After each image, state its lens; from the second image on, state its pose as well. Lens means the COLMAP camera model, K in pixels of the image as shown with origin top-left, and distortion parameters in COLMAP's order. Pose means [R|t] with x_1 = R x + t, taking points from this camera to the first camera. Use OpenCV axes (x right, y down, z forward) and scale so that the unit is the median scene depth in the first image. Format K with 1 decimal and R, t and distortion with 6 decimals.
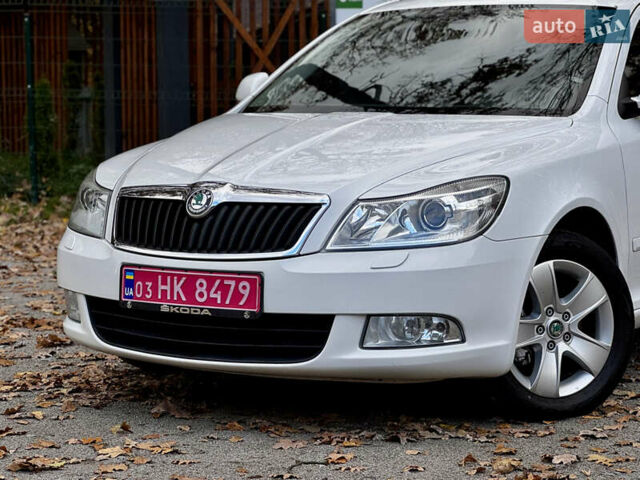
lens RADIAL K [[1754.9, 0, 335.8], [0, 1754.9, 243.0], [0, 0, 1]] dist [0.292720, 0.000000]
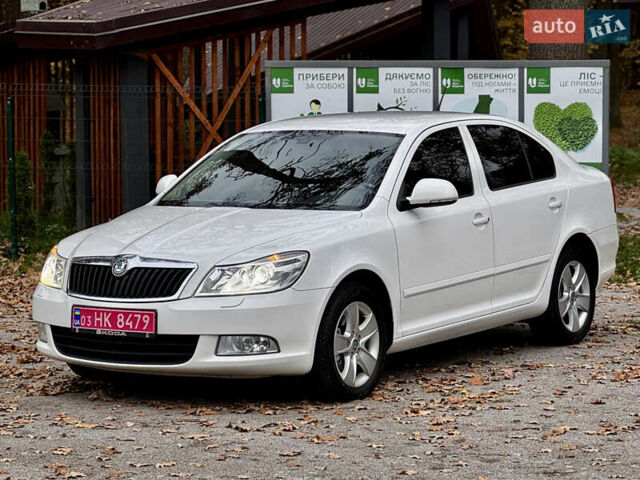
lens RADIAL K [[1754.9, 0, 318.4], [0, 1754.9, 234.2], [0, 0, 1]] dist [0.292720, 0.000000]
pose [[0.999993, 0.001787, 0.003412, 0.101392], [-0.001672, 0.999437, -0.033496, 0.000776], [-0.003470, 0.033490, 0.999433, -0.642182]]
